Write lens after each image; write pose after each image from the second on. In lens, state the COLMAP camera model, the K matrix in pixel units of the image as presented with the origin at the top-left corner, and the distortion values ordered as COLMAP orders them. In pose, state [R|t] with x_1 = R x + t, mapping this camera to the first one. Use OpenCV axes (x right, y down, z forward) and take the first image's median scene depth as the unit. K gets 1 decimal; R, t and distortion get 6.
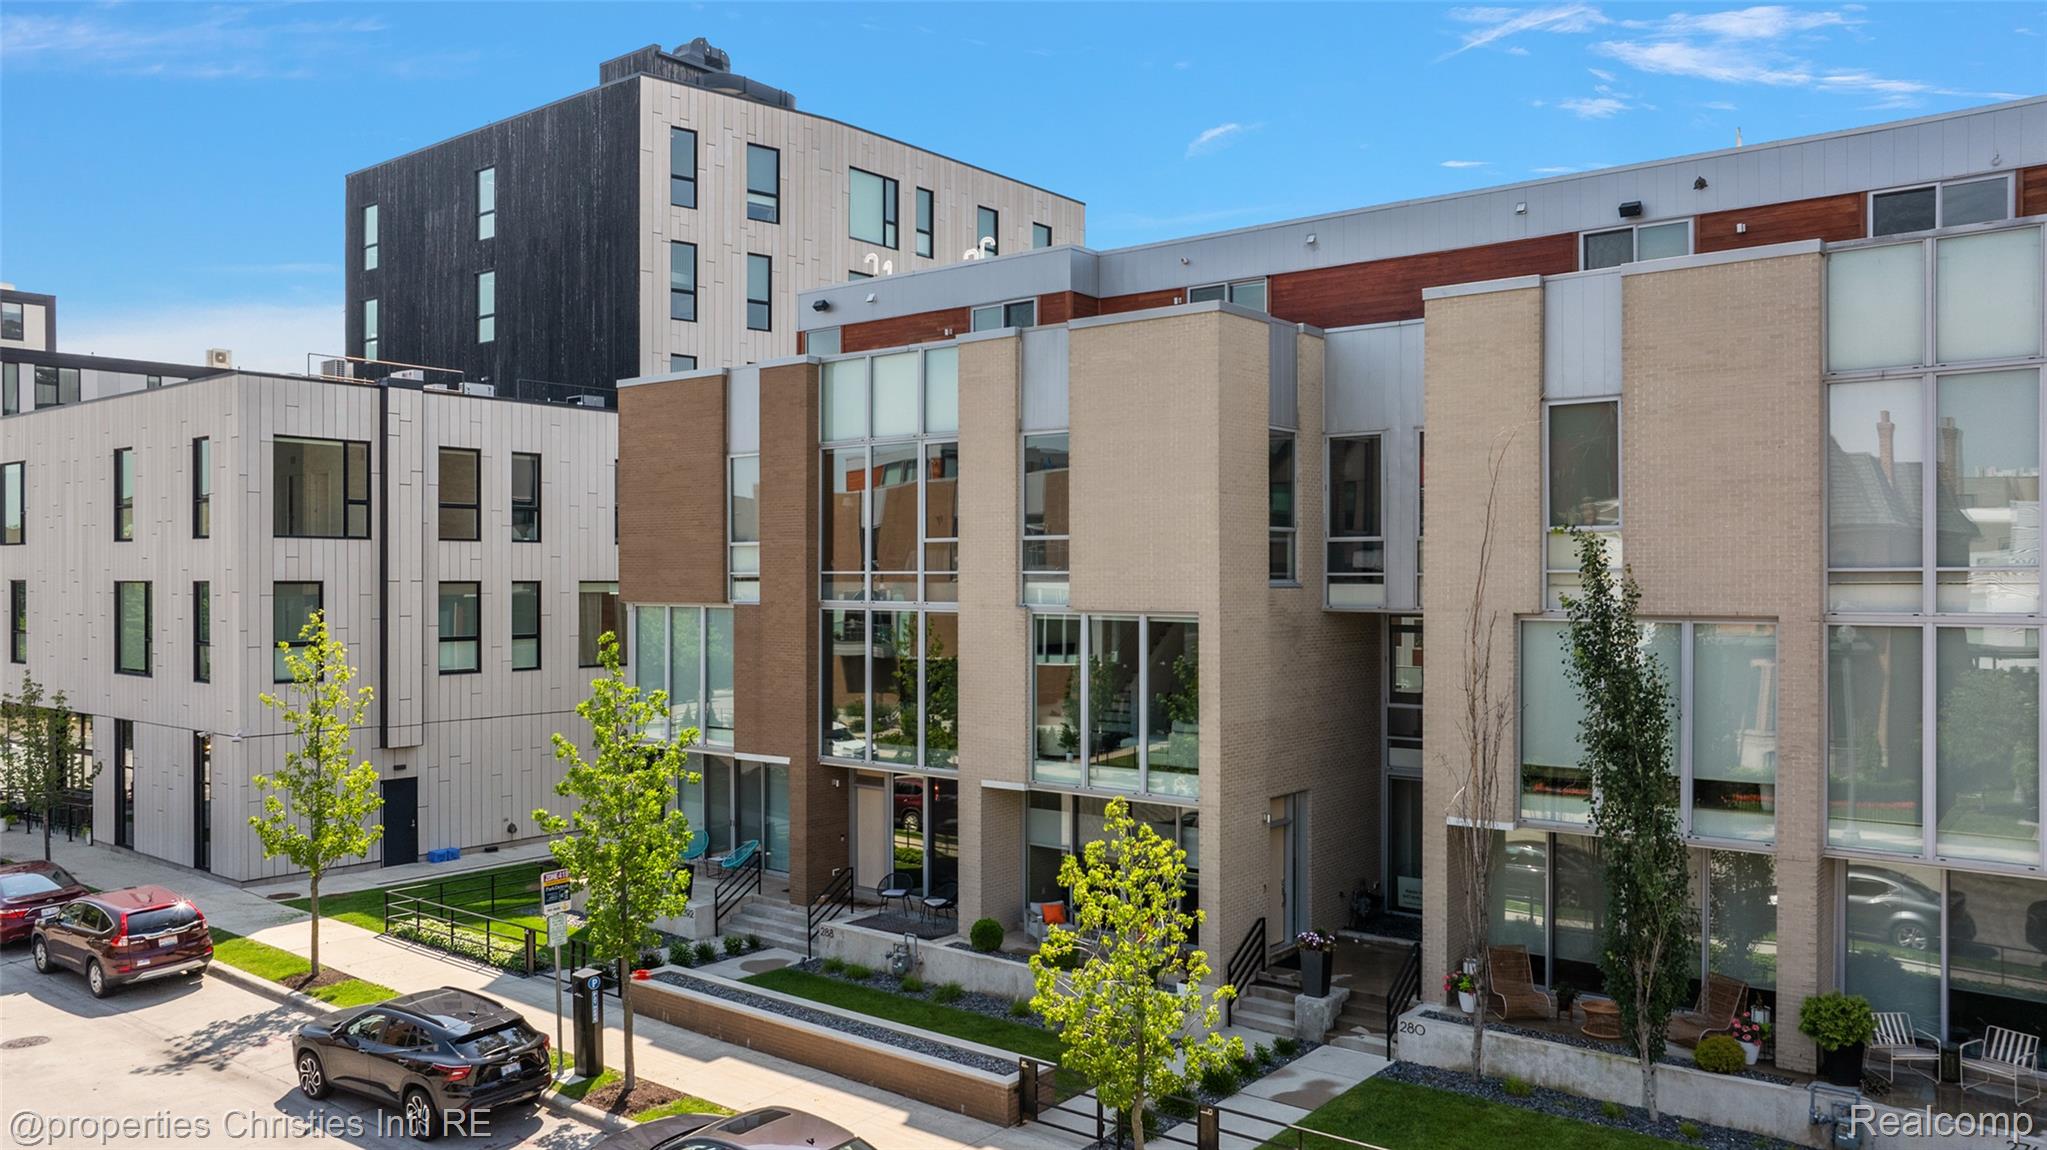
lens RADIAL K [[1479.0, 0, 1017.6], [0, 1479.0, 580.8], [0, 0, 1]] dist [-0.018352, 0.006991]
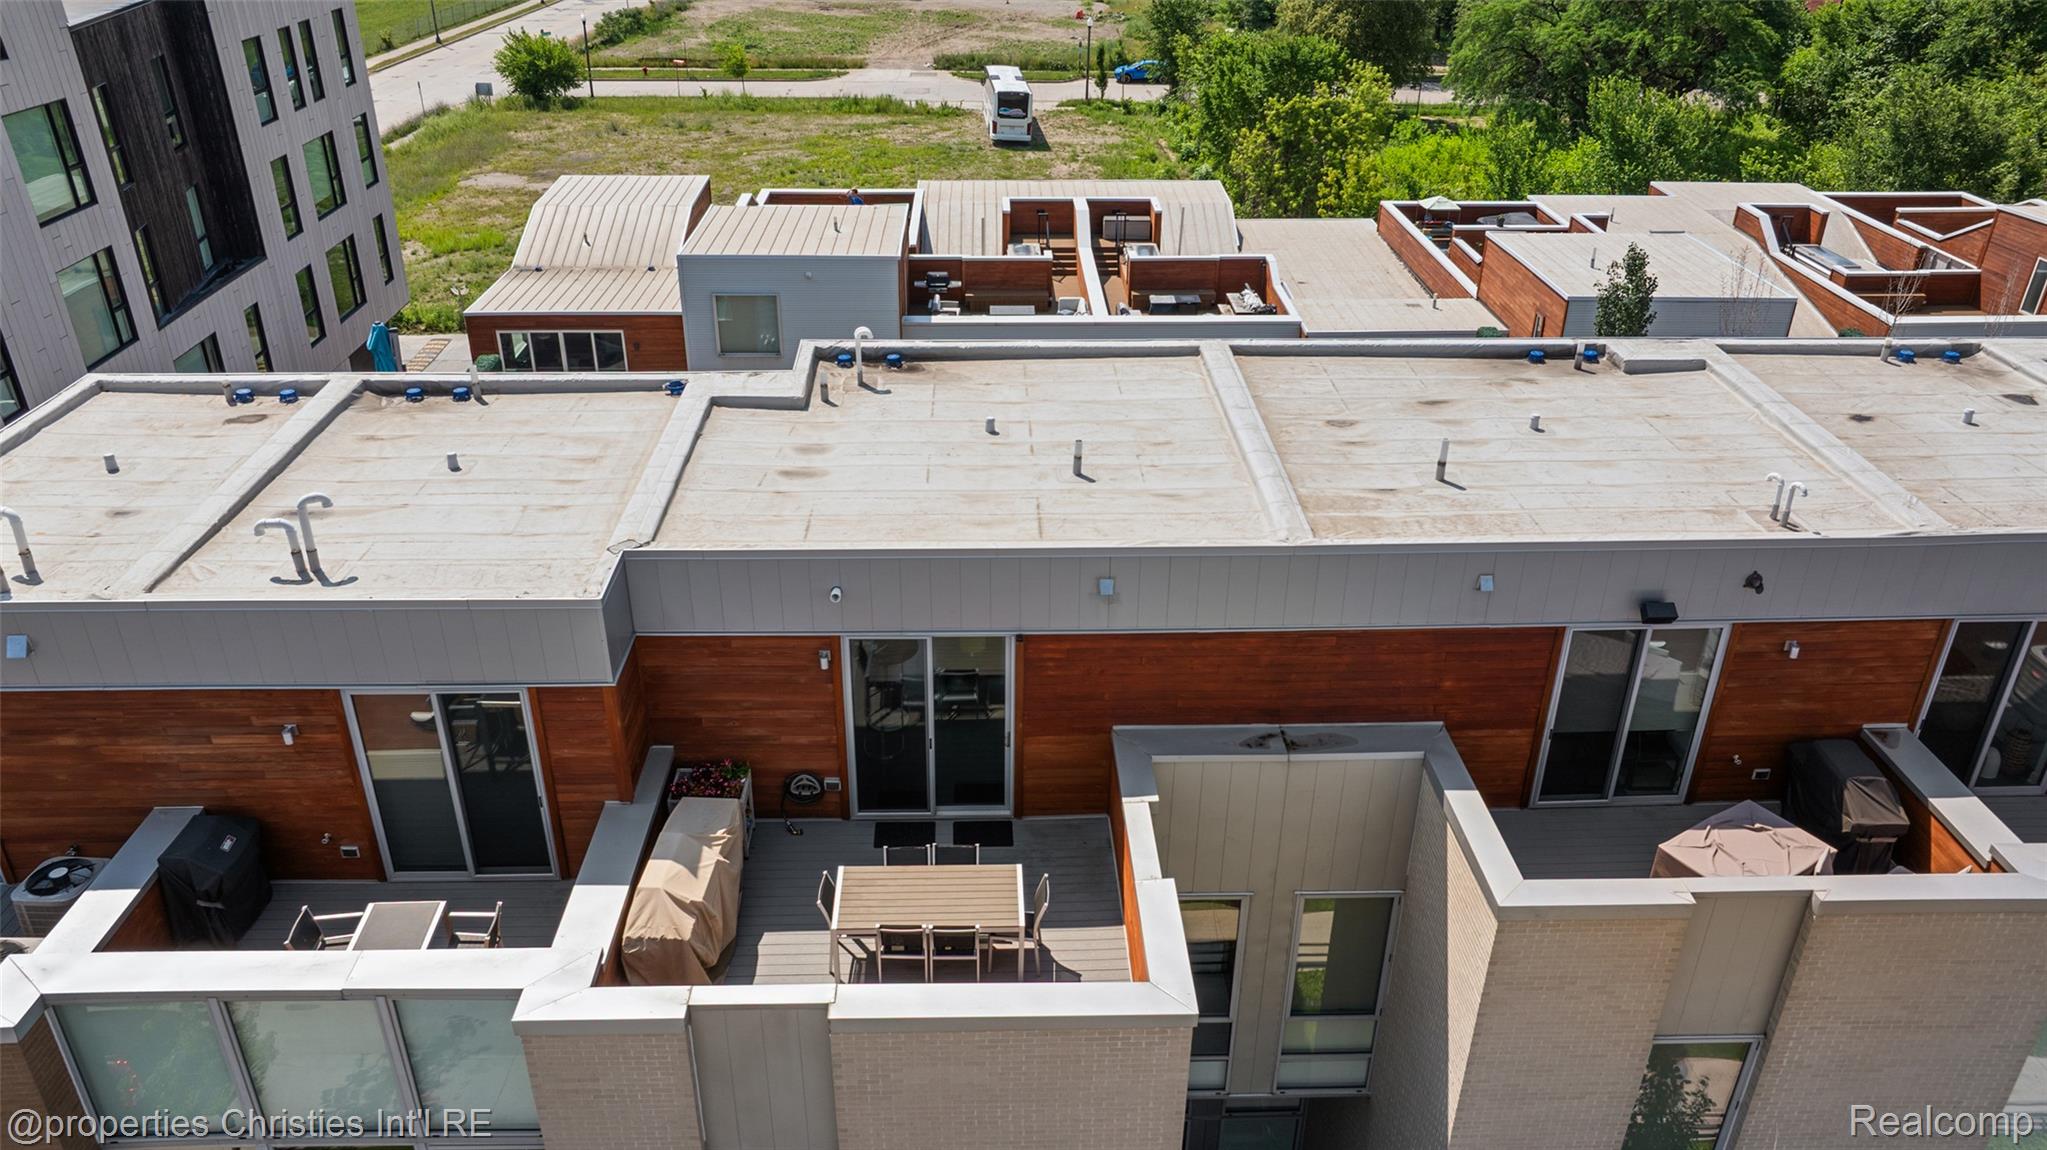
lens RADIAL K [[1479.0, 0, 1030.5], [0, 1479.0, 569.9], [0, 0, 1]] dist [-0.018352, 0.006991]
pose [[0.761498, -0.297637, 0.575789, -0.122147], [-0.004668, 0.885793, 0.464058, -0.441686], [-0.648150, -0.356067, 0.673140, 0.586629]]
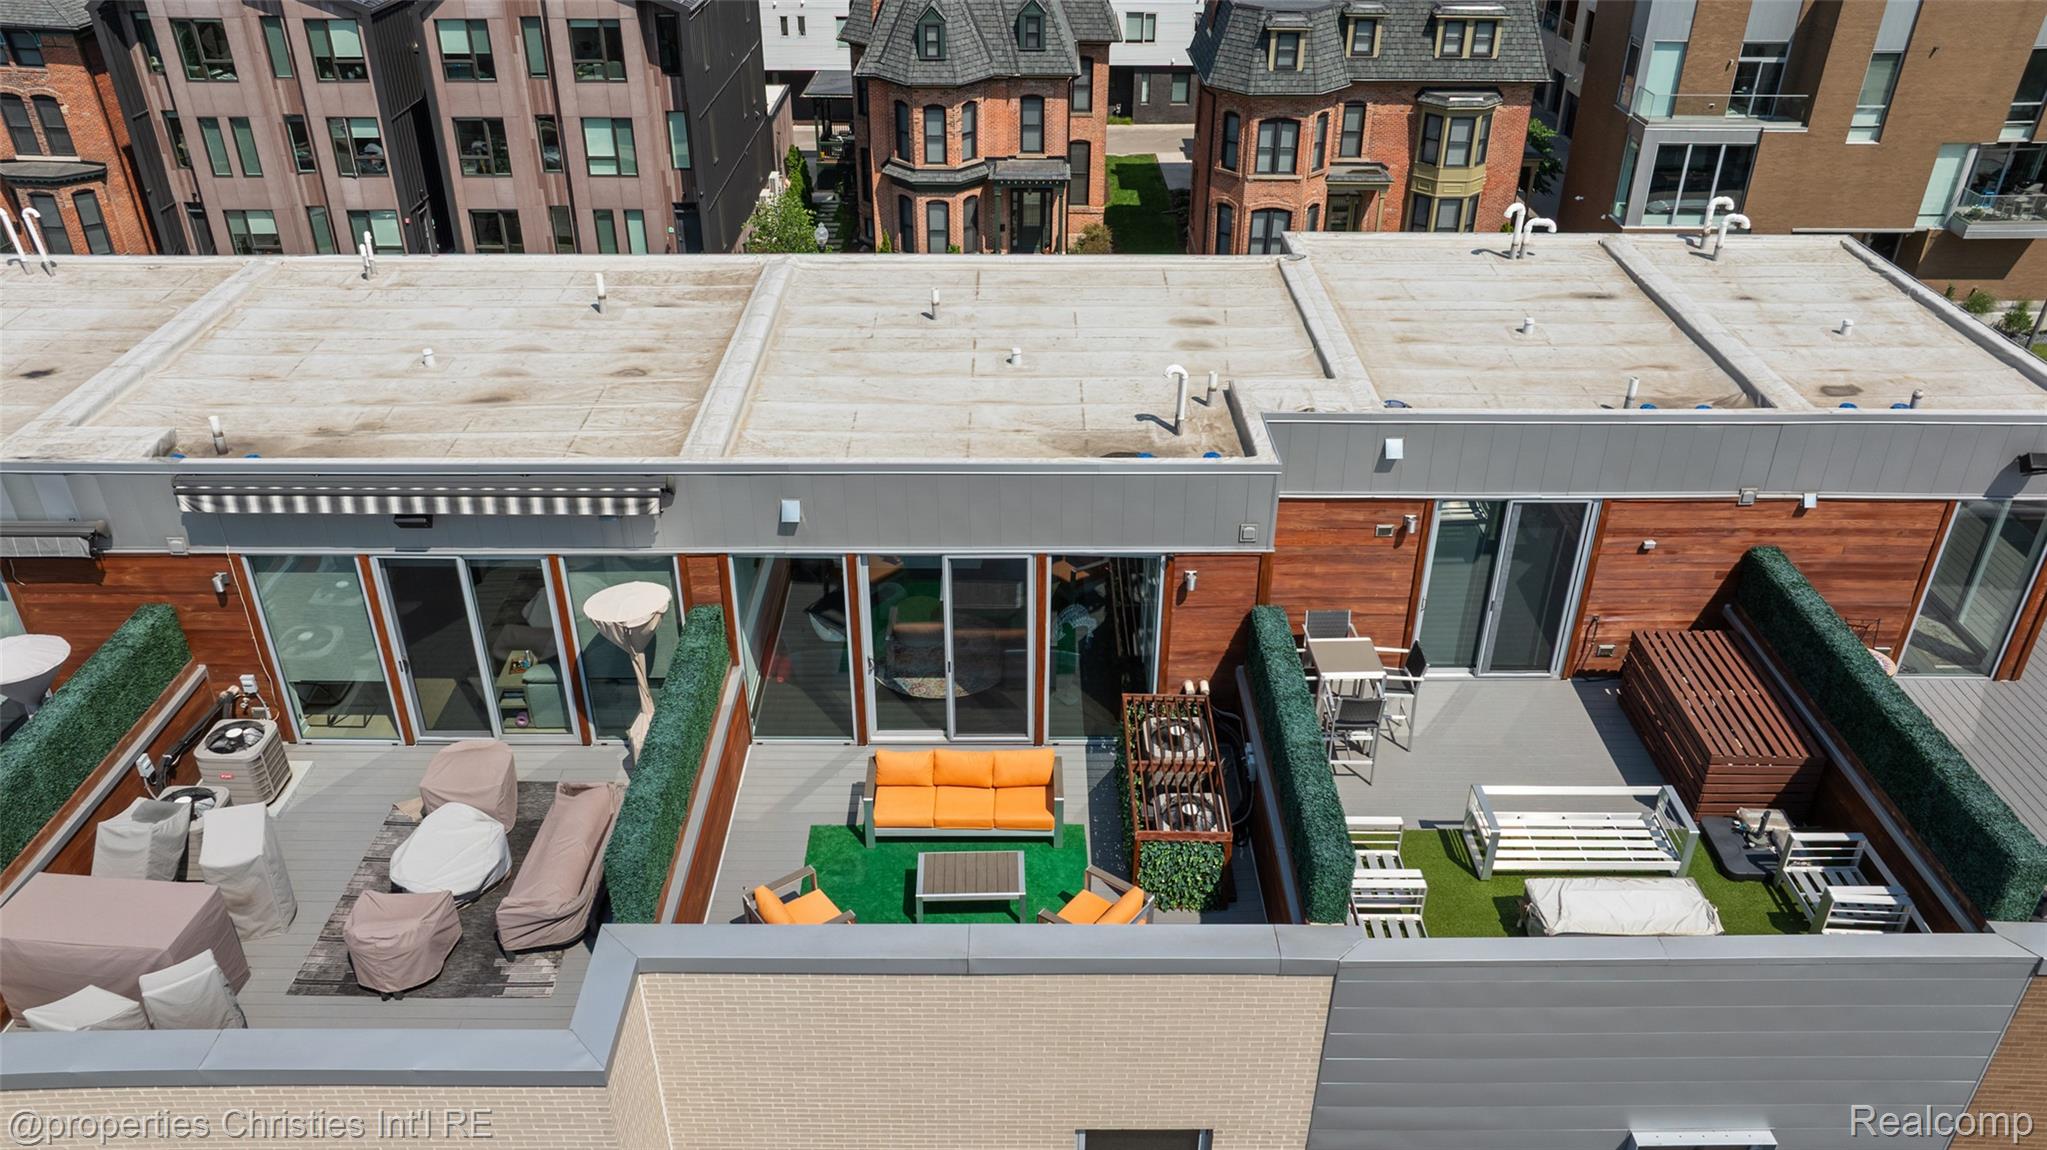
lens RADIAL K [[1479.0, 0, 1009.3], [0, 1479.0, 577.9], [0, 0, 1]] dist [-0.018352, 0.006991]
pose [[-0.783381, 0.316839, -0.534721, 0.541283], [-0.007006, 0.855758, 0.517328, -0.435031], [0.621502, 0.409011, -0.668165, 1.409788]]
